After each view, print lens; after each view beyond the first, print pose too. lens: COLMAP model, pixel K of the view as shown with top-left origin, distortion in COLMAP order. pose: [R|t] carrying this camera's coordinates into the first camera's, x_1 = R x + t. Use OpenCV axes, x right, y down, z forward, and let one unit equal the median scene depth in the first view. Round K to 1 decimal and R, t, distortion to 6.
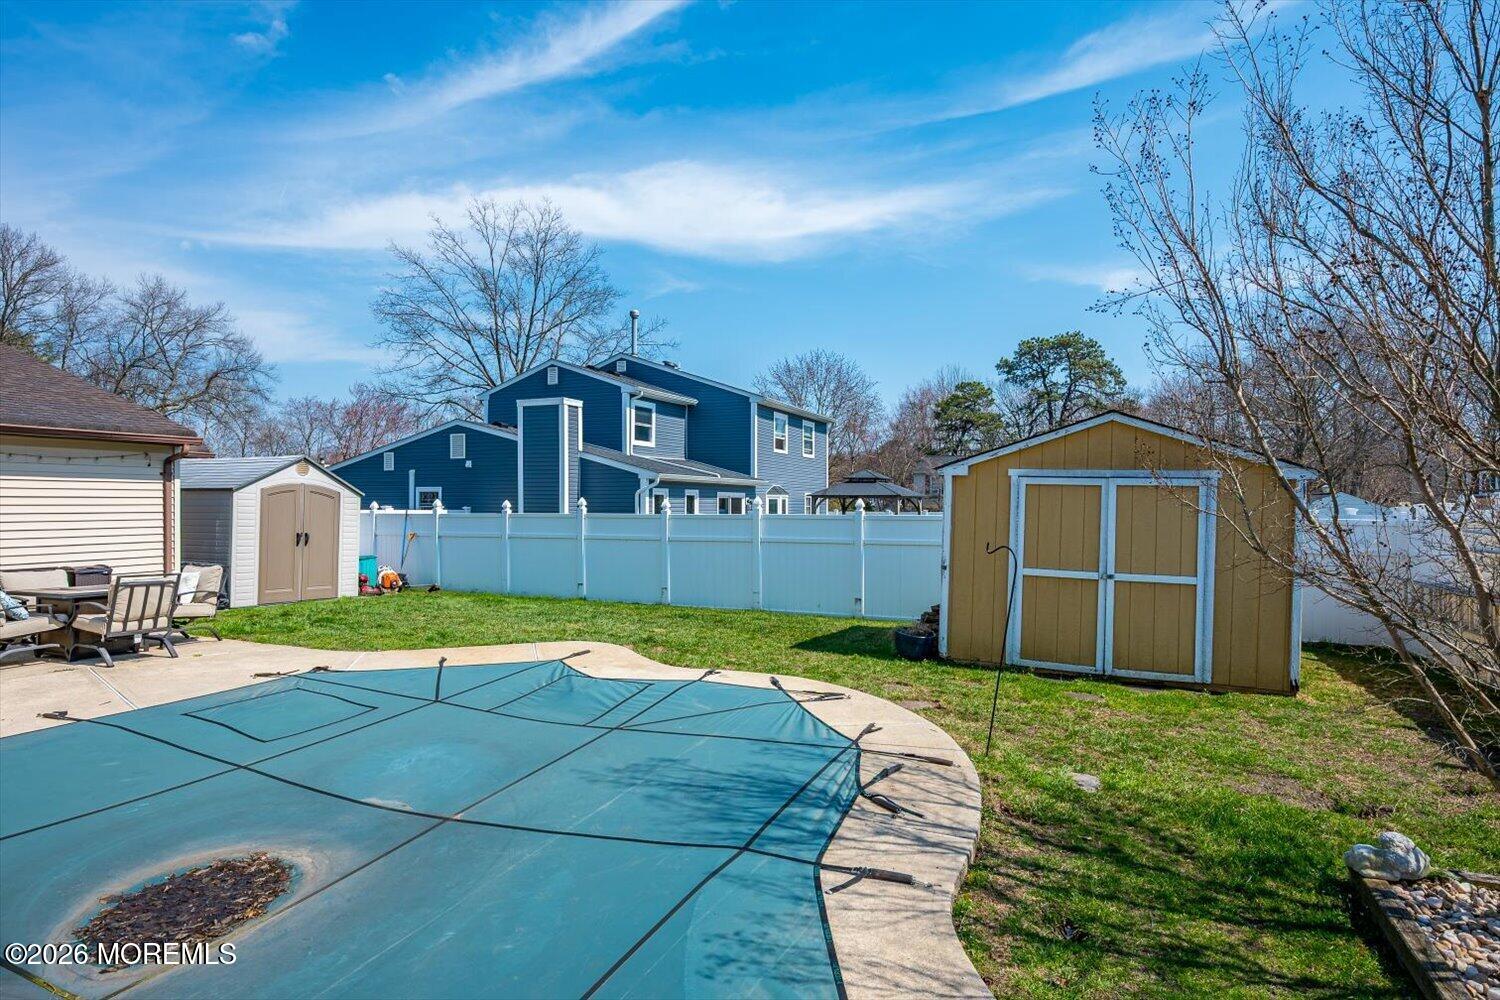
lens RADIAL K [[826.8, 0, 750.0], [0, 826.8, 500.0], [0, 0, 1]] dist [-0.004710, -0.000592]
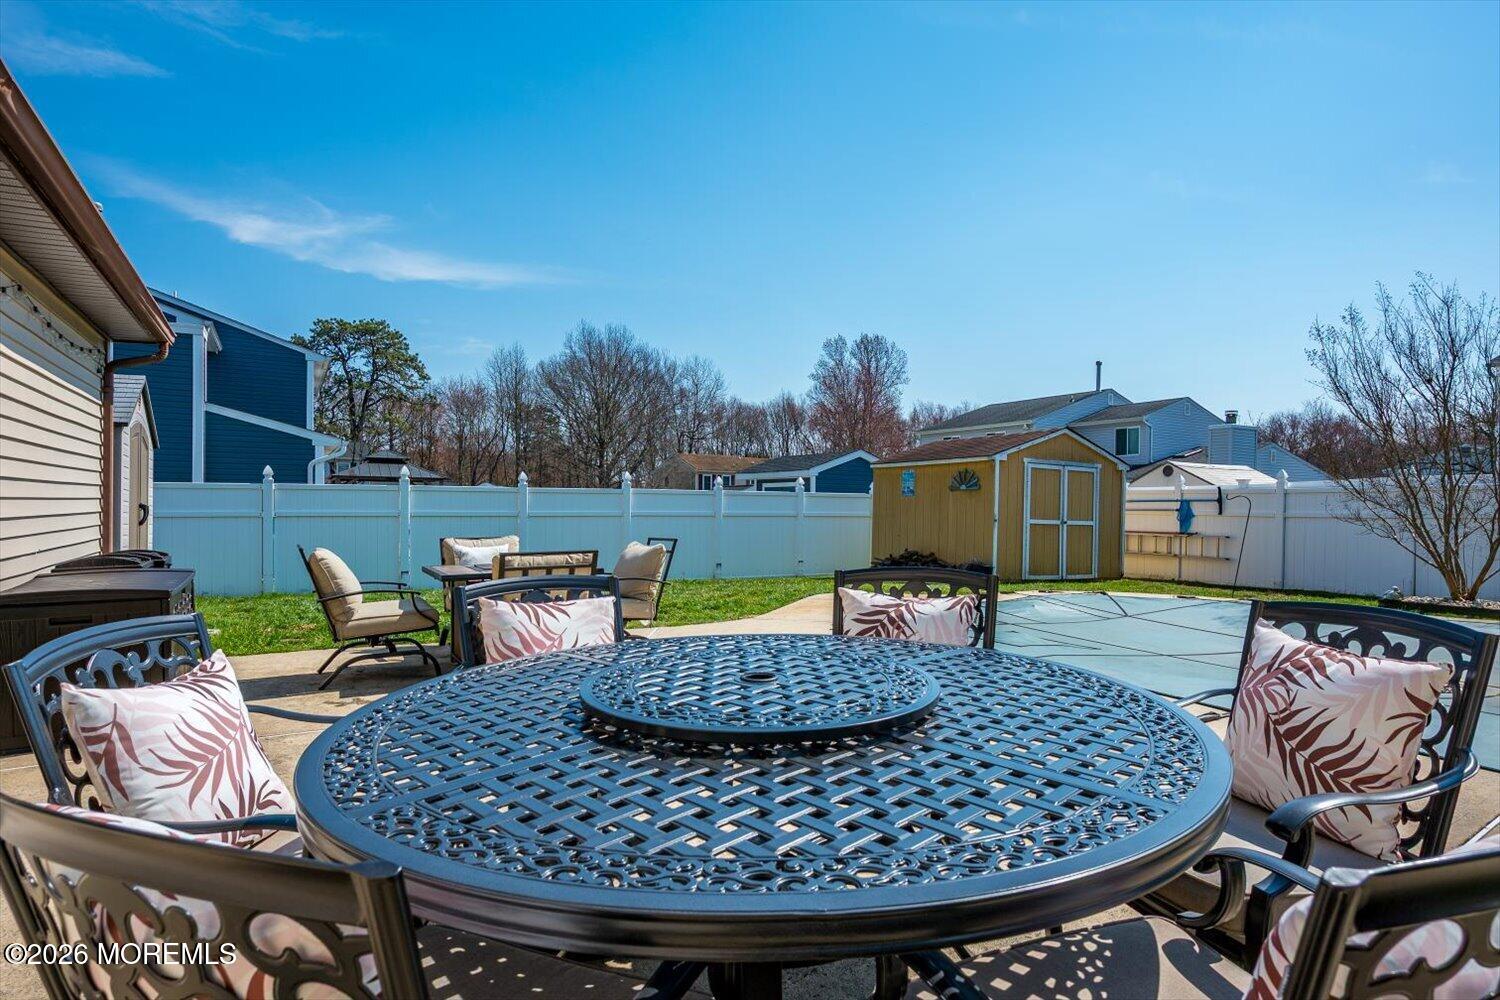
lens RADIAL K [[834.5, 0, 750.0], [0, 834.5, 500.0], [0, 0, 1]] dist [-0.003042, -0.000482]
pose [[0.614576, 0.009003, 0.788806, -0.491012], [-0.013908, 0.999903, -0.000577, 0.020067], [-0.788735, -0.010616, 0.614642, 0.161530]]
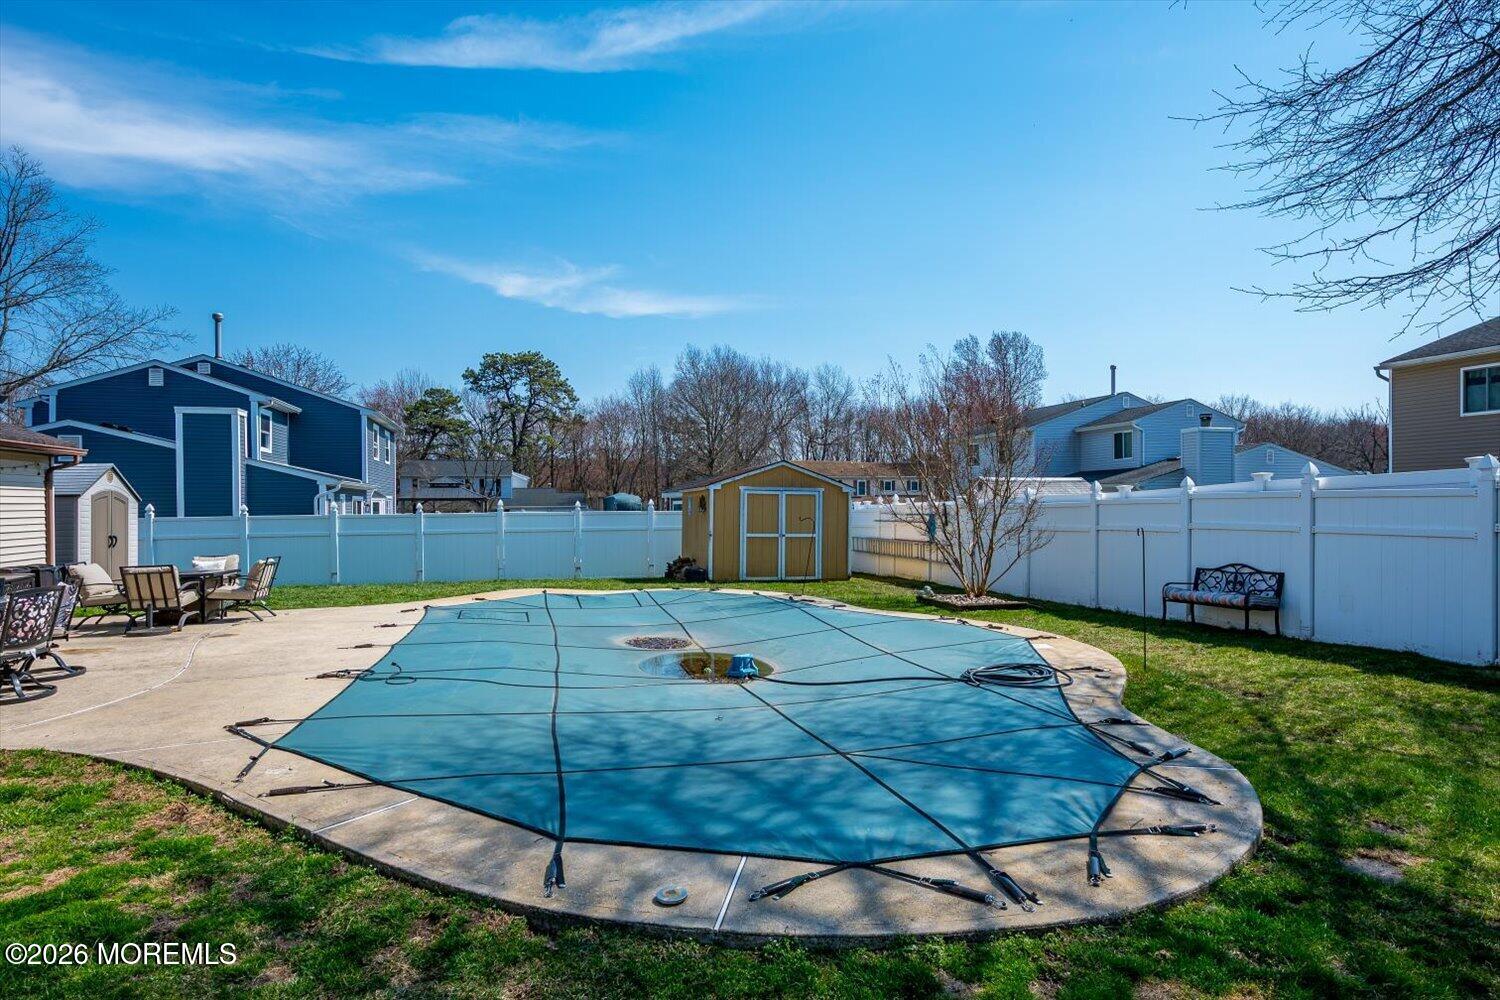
lens RADIAL K [[826.8, 0, 750.0], [0, 826.8, 500.0], [0, 0, 1]] dist [-0.004710, -0.000592]
pose [[0.776517, -0.004884, 0.630078, -0.372710], [0.006114, 0.999981, 0.000216, -0.001309], [-0.630067, 0.003684, 0.776532, -0.241214]]
